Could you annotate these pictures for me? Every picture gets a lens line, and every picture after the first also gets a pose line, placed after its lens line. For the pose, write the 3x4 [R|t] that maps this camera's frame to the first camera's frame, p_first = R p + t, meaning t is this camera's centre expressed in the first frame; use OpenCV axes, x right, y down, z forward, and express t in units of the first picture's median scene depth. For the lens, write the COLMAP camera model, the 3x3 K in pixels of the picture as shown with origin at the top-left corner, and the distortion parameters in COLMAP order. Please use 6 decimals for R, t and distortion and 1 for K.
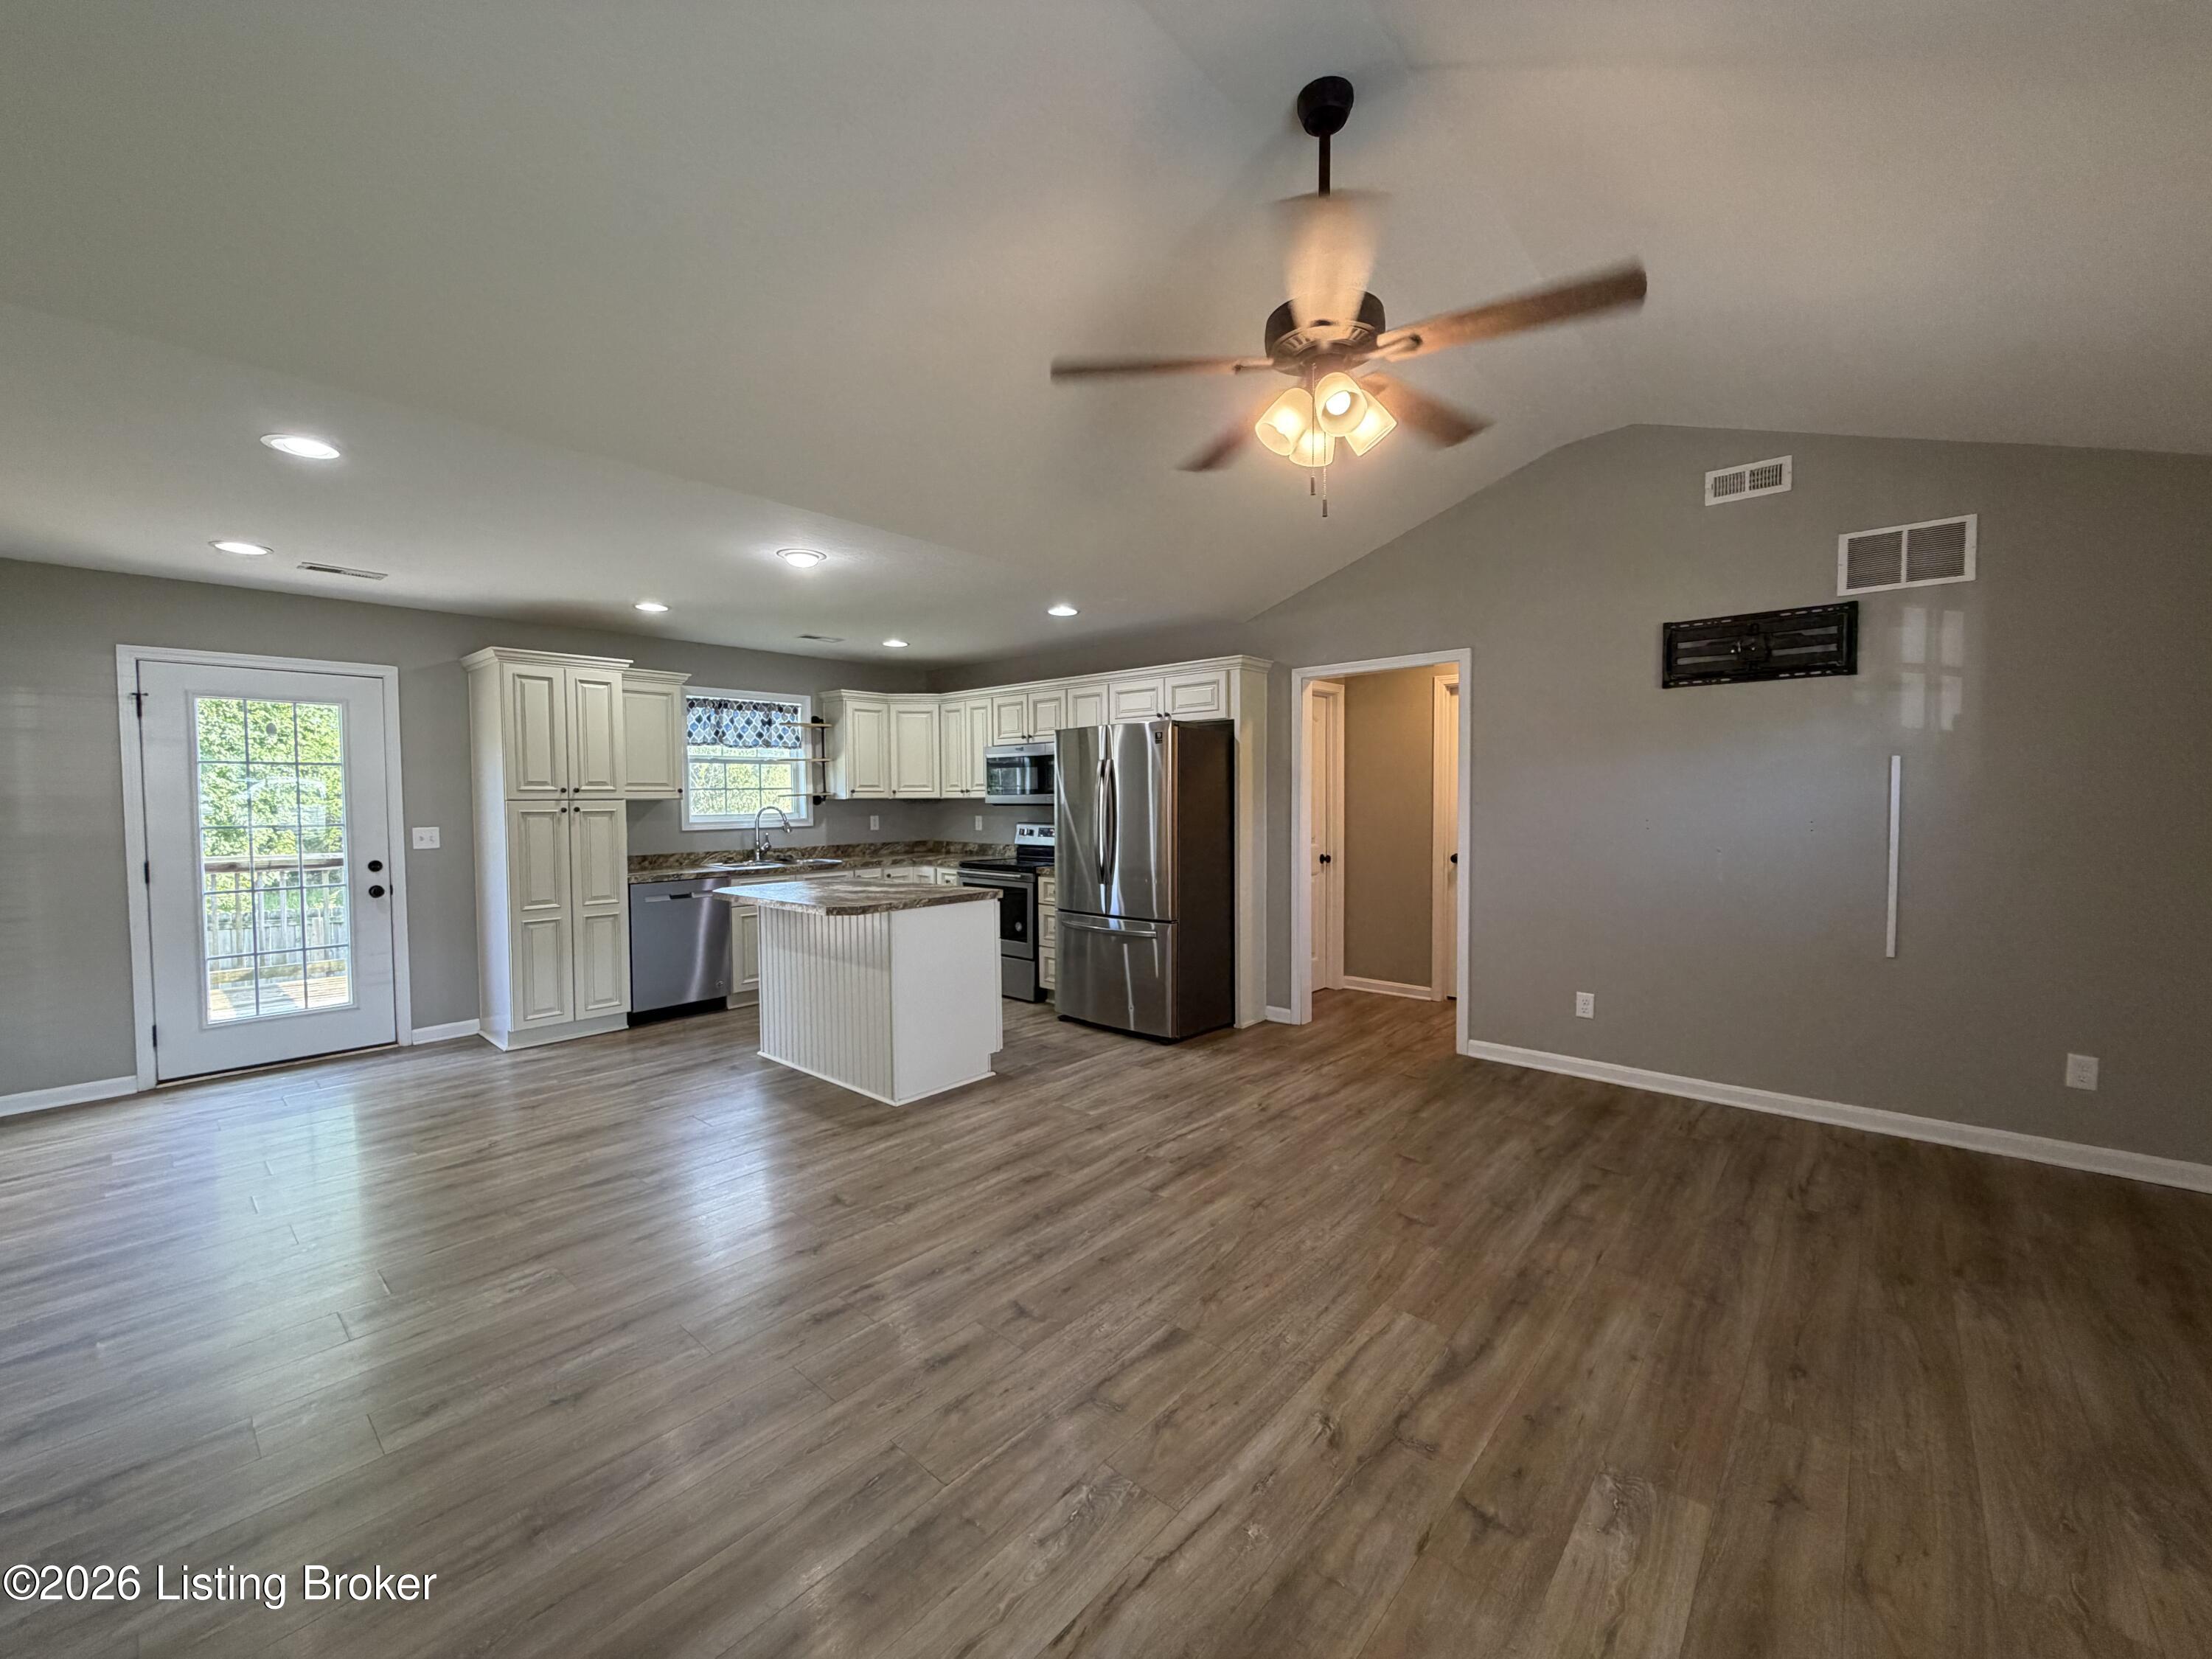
lens RADIAL K [[880.5, 0, 1101.9], [0, 880.5, 830.3], [0, 0, 1]] dist [-0.000382, 0.000046]
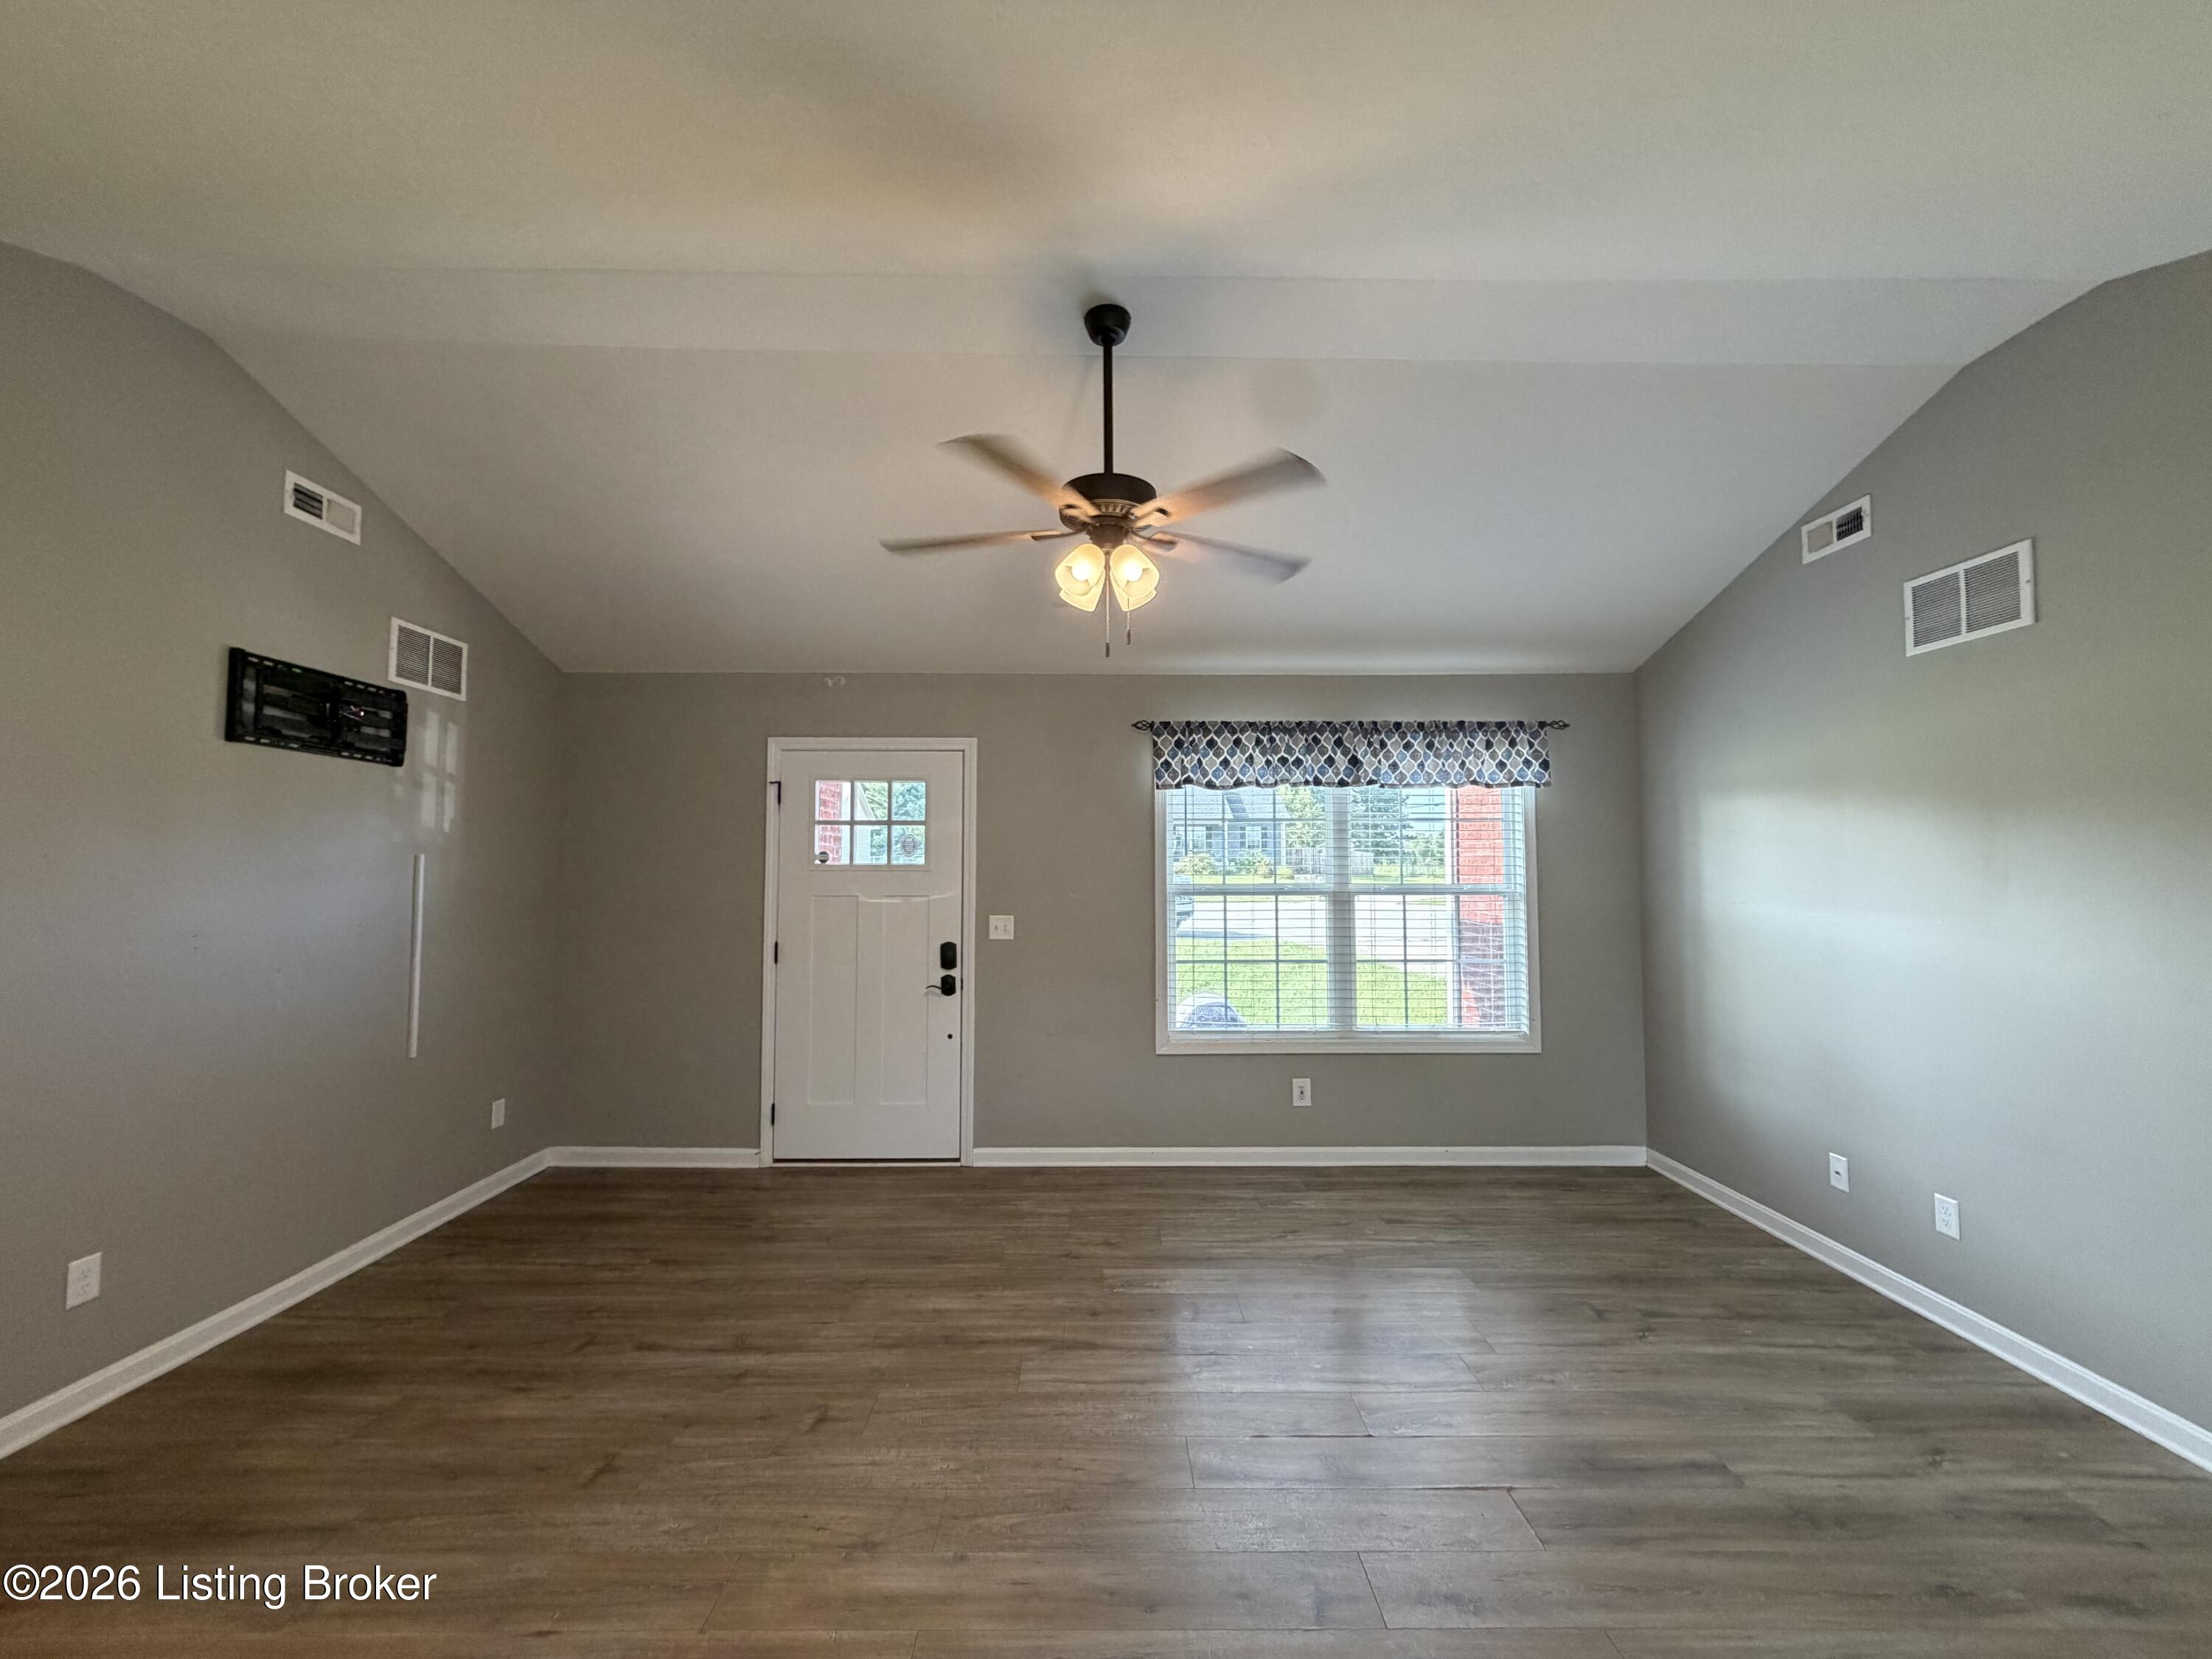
lens RADIAL K [[880.5, 0, 1101.9], [0, 880.5, 830.3], [0, 0, 1]] dist [-0.000382, 0.000046]
pose [[-0.665686, 0.042778, 0.745005, -0.302615], [0.031164, 0.999078, -0.029520, -0.047784], [-0.745581, 0.003566, -0.666406, 0.899650]]
